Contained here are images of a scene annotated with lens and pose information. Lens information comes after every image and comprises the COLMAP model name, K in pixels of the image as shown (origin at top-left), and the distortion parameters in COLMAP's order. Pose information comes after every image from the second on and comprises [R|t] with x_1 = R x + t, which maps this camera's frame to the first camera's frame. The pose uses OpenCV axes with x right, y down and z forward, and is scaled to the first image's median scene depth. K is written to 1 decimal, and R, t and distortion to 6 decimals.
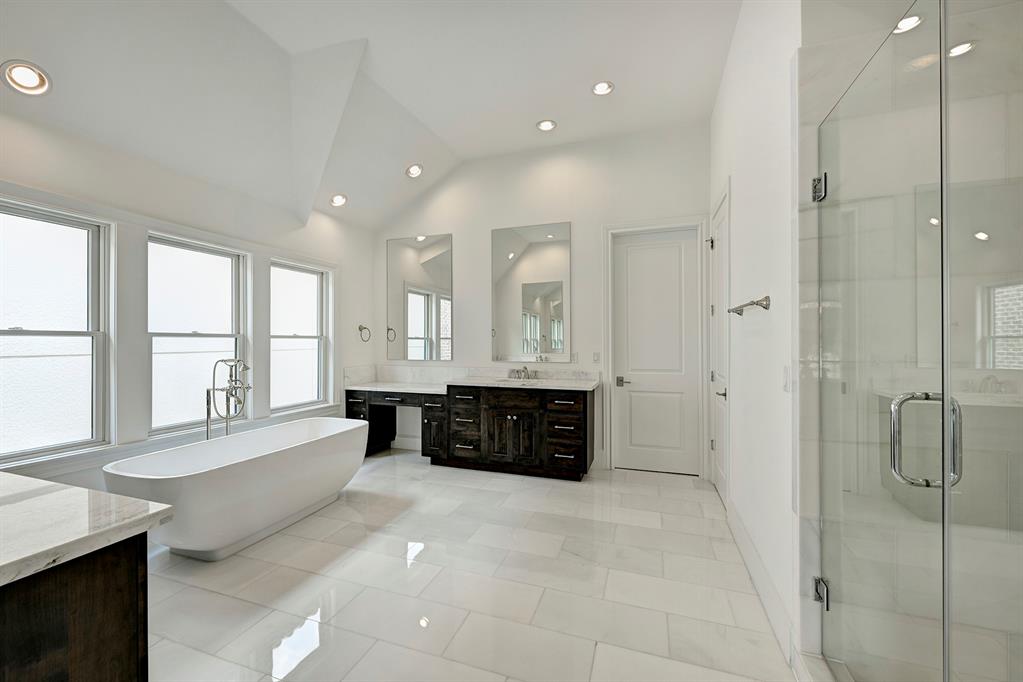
lens RADIAL K [[412.4, 0, 511.5], [0, 412.4, 341.0], [0, 0, 1]] dist [0.000583, 0.000052]
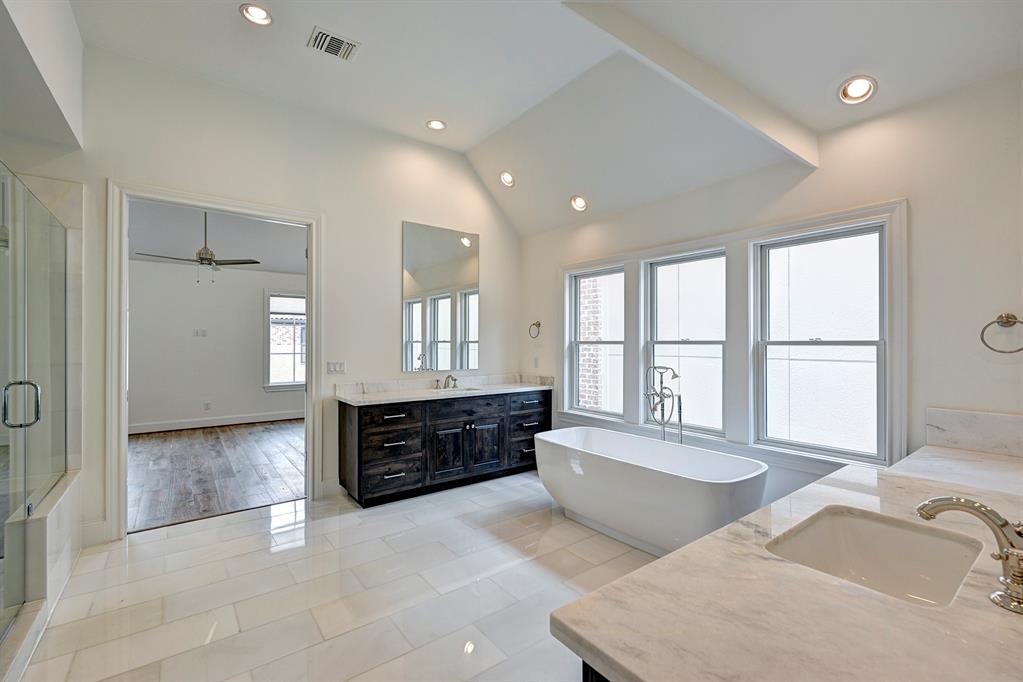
lens RADIAL K [[439.5, 0, 510.2], [0, 439.5, 344.6], [0, 0, 1]] dist [0.000753, 0.000069]
pose [[-0.566406, -0.009315, -0.824074, 0.413629], [-0.012952, 0.999913, -0.002401, -0.000175], [0.824024, 0.009314, -0.566478, 1.264556]]
